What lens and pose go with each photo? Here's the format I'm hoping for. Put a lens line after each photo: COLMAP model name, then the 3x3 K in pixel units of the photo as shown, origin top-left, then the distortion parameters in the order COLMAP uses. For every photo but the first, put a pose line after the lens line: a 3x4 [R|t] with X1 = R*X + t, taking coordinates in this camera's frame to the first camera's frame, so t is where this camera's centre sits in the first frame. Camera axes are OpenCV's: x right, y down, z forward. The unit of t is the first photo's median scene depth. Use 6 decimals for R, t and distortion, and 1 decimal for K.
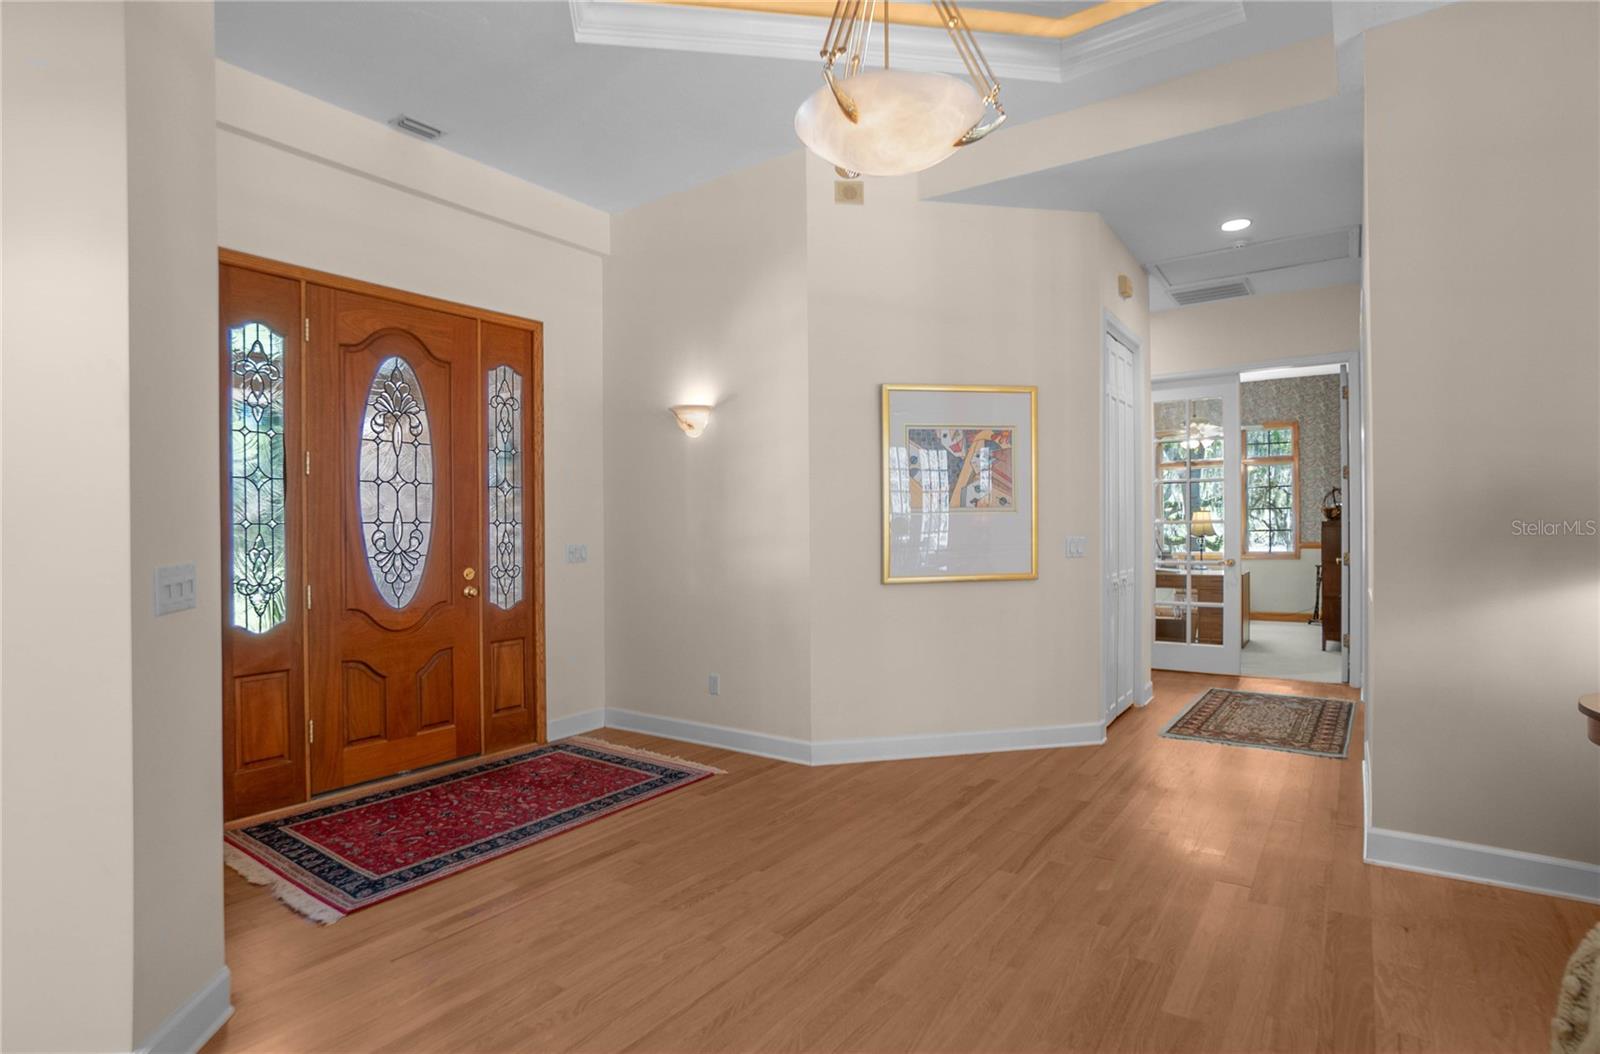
lens RADIAL K [[803.7, 0, 802.9], [0, 803.7, 543.0], [0, 0, 1]] dist [-0.027664, 0.008526]
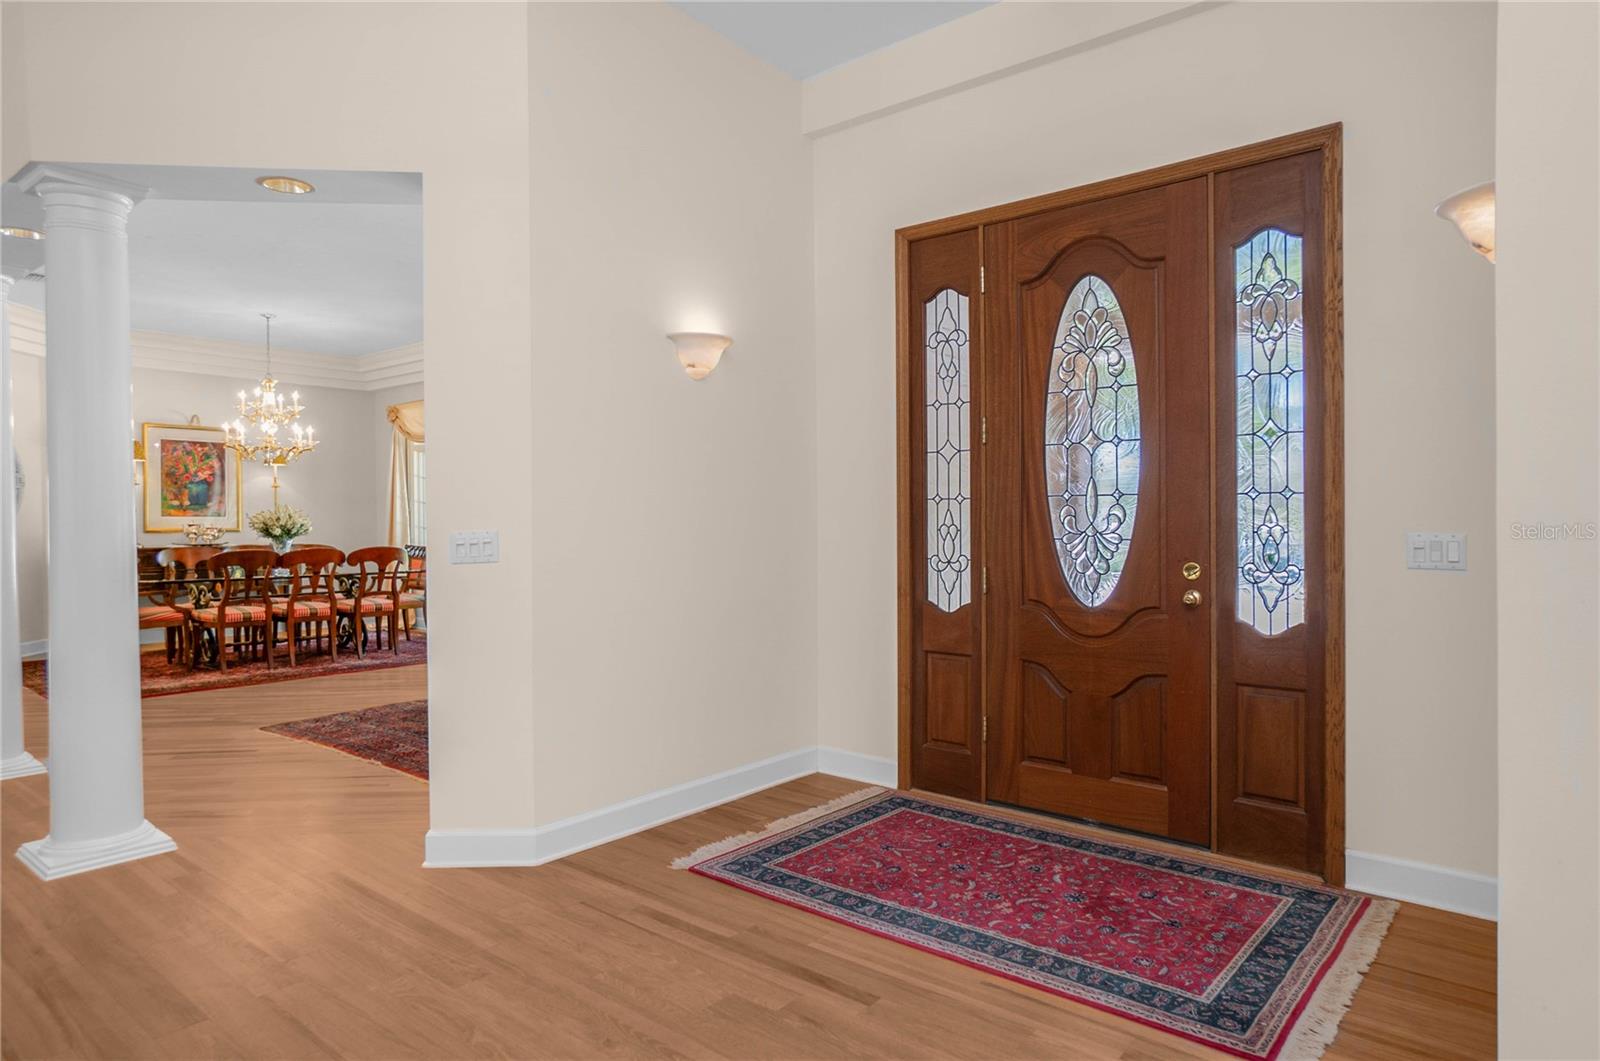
lens RADIAL K [[941.1, 0, 803.5], [0, 941.1, 552.9], [0, 0, 1]] dist [0.004752, 0.000526]
pose [[-0.074234, 0.051793, -0.995895, 0.433135], [-0.012547, 0.998523, 0.052865, -0.015125], [0.997162, 0.016420, -0.073474, 0.832759]]
